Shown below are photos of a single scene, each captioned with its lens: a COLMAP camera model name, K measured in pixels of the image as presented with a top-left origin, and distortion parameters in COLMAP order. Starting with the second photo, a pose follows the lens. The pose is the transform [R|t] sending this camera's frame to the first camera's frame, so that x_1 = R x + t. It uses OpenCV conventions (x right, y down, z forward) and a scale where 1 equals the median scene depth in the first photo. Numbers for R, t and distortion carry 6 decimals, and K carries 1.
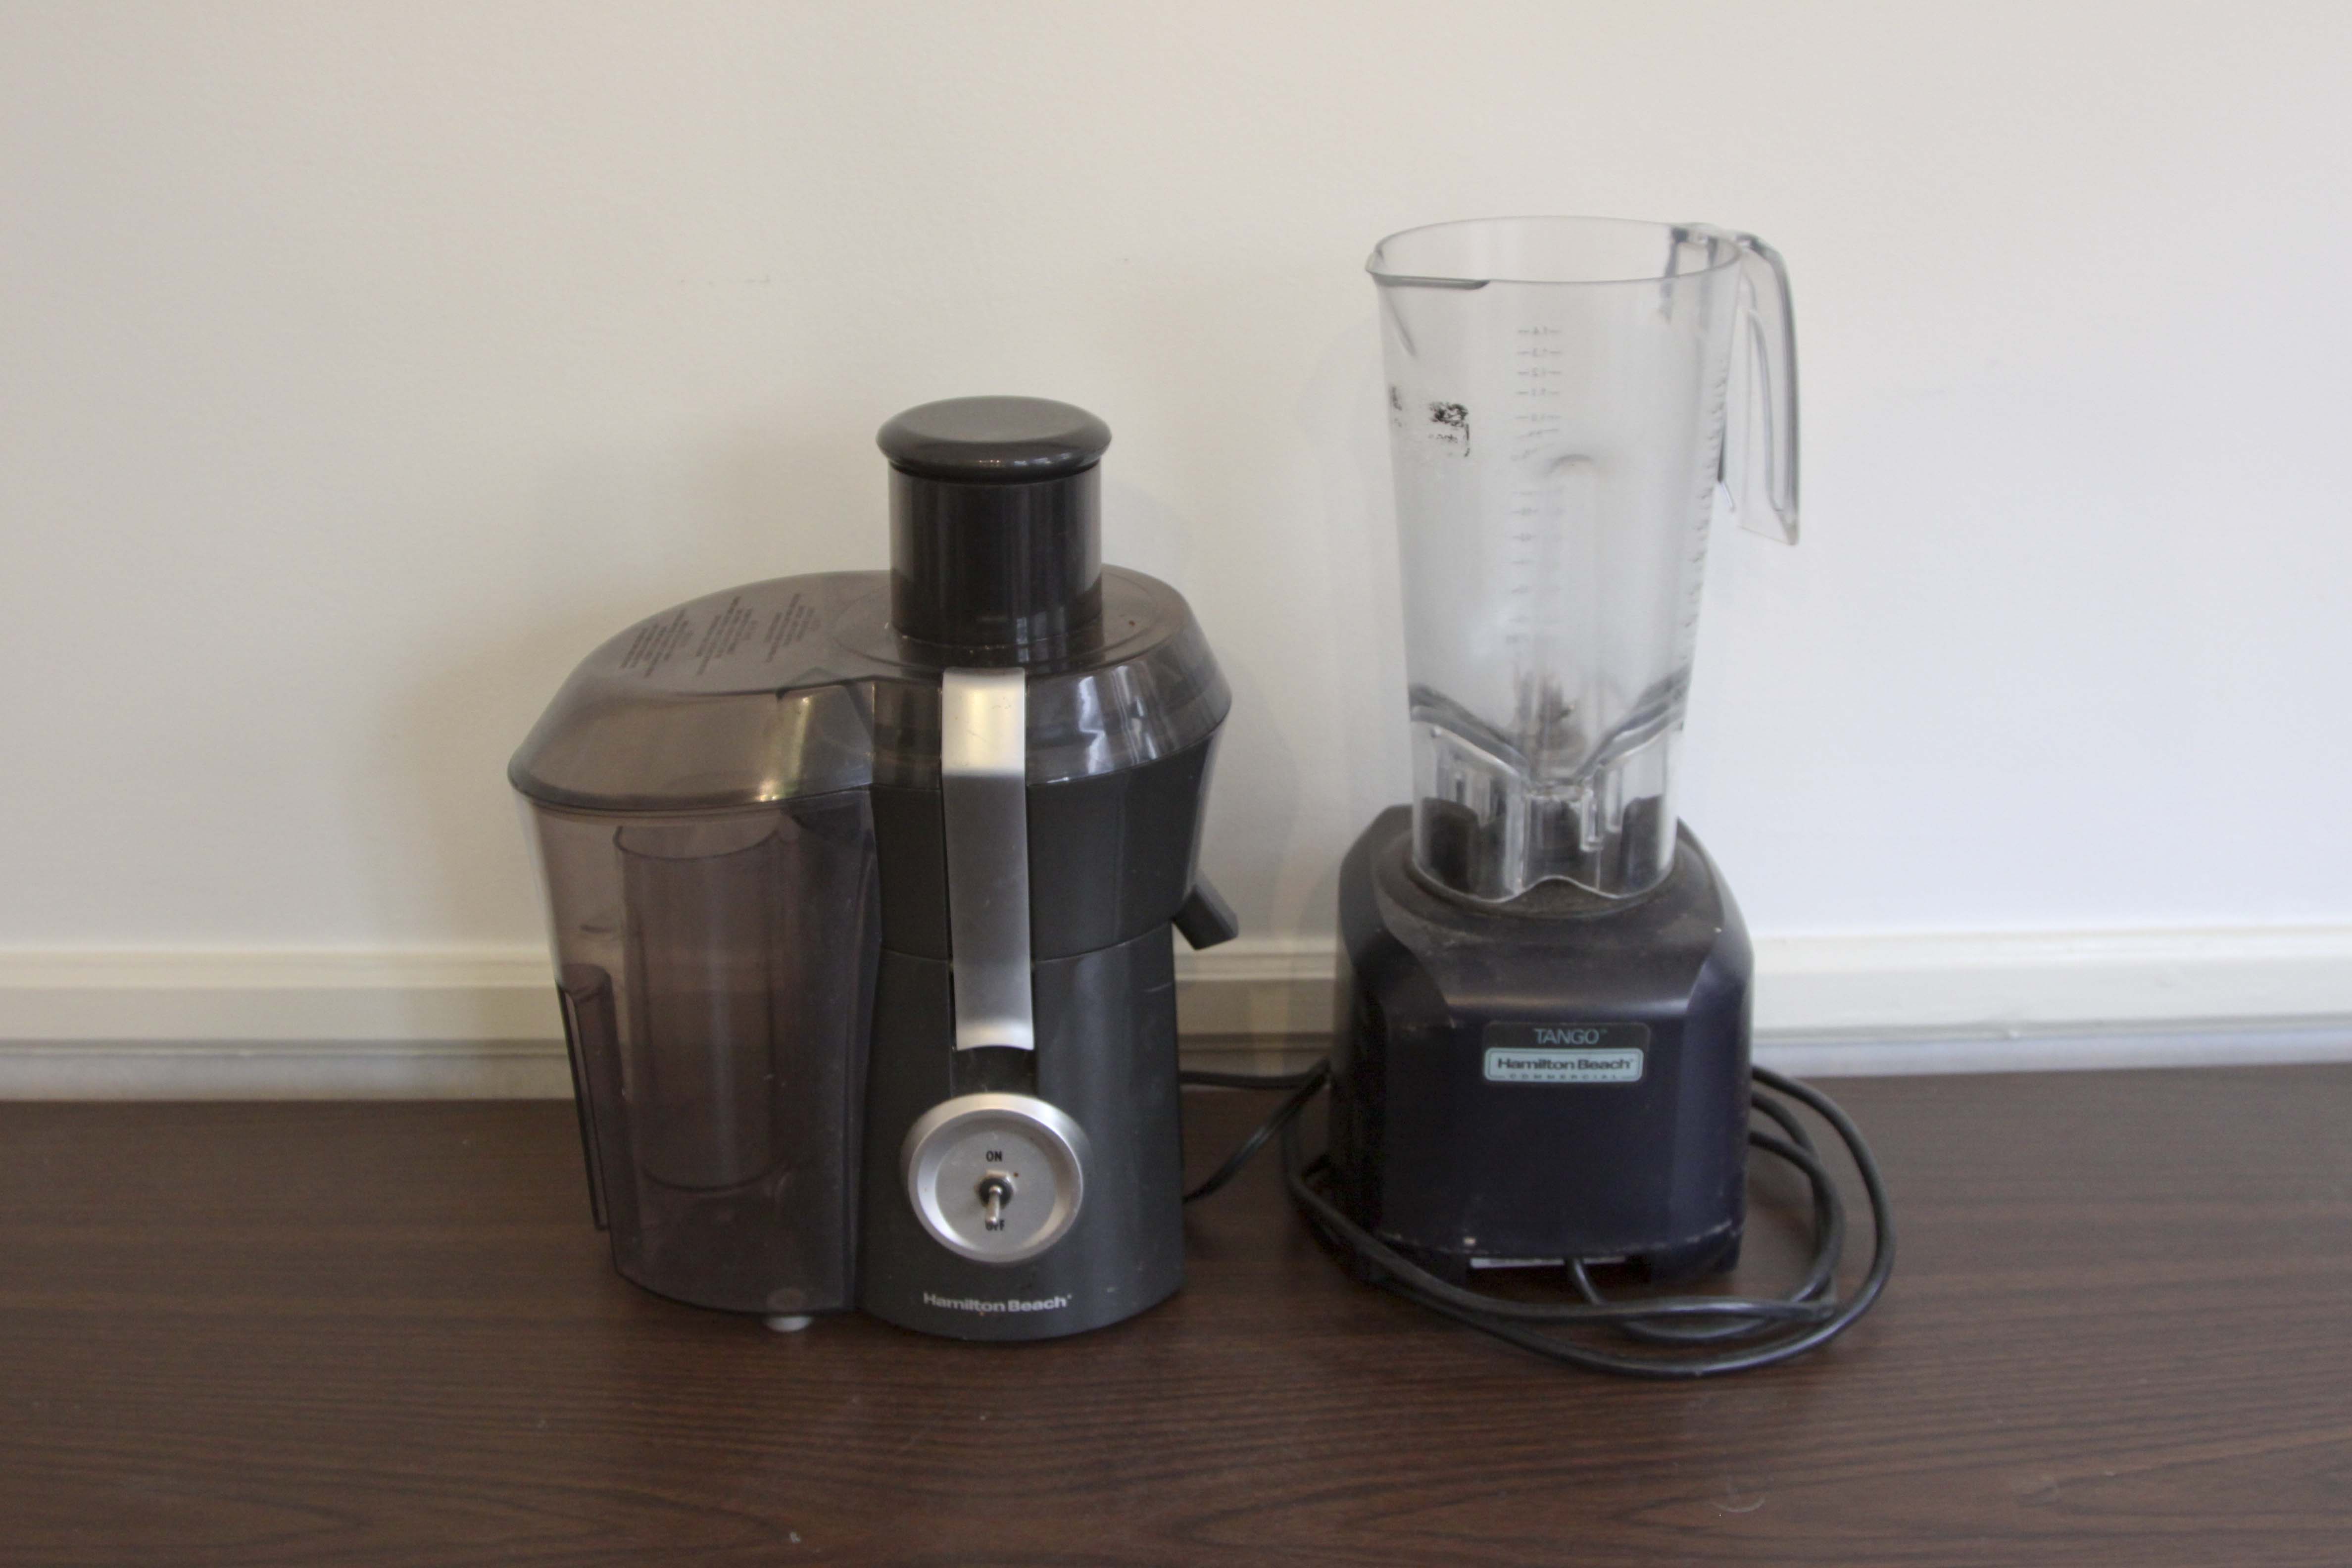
lens RADIAL K [[2503.3, 0, 1179.4], [0, 2503.3, 783.3], [0, 0, 1]] dist [-0.129584, 0.062639]
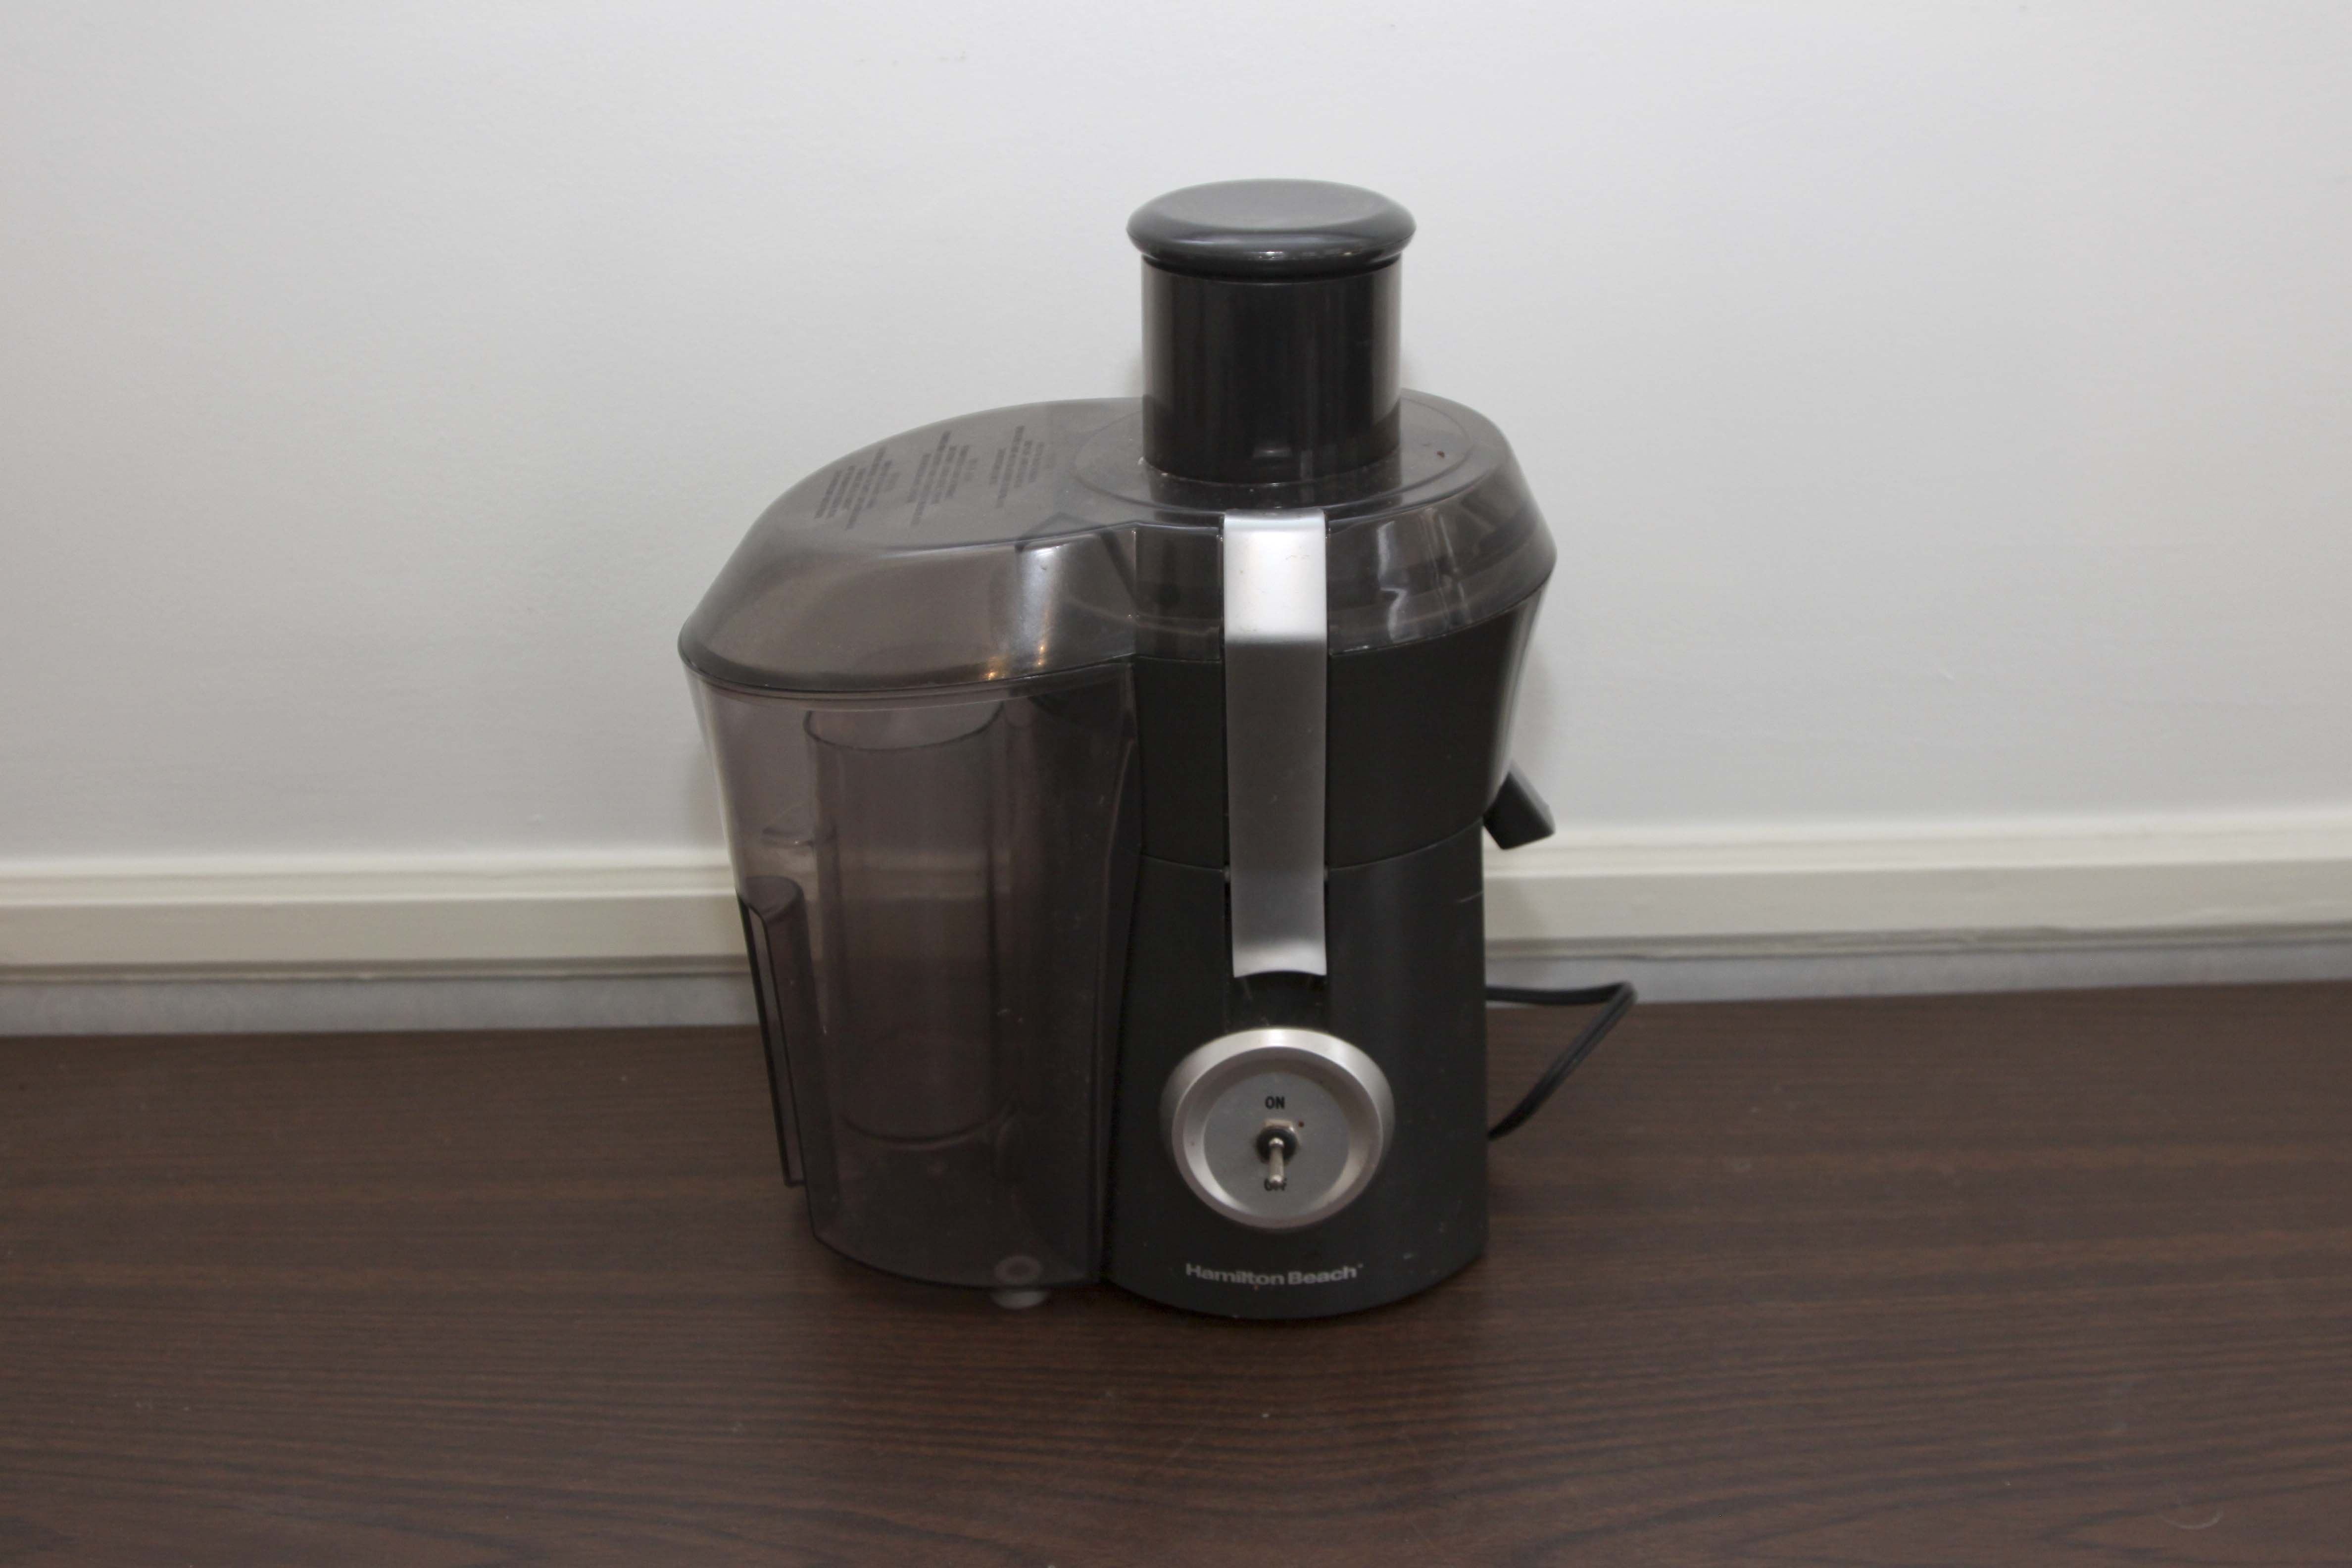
lens RADIAL K [[2503.3, 0, 1179.4], [0, 2503.3, 783.3], [0, 0, 1]] dist [-0.129584, 0.062639]
pose [[0.999329, -0.010707, -0.035029, -0.077624], [0.012547, 0.998530, 0.052726, -0.000787], [0.034413, -0.053130, 0.997994, 0.179667]]
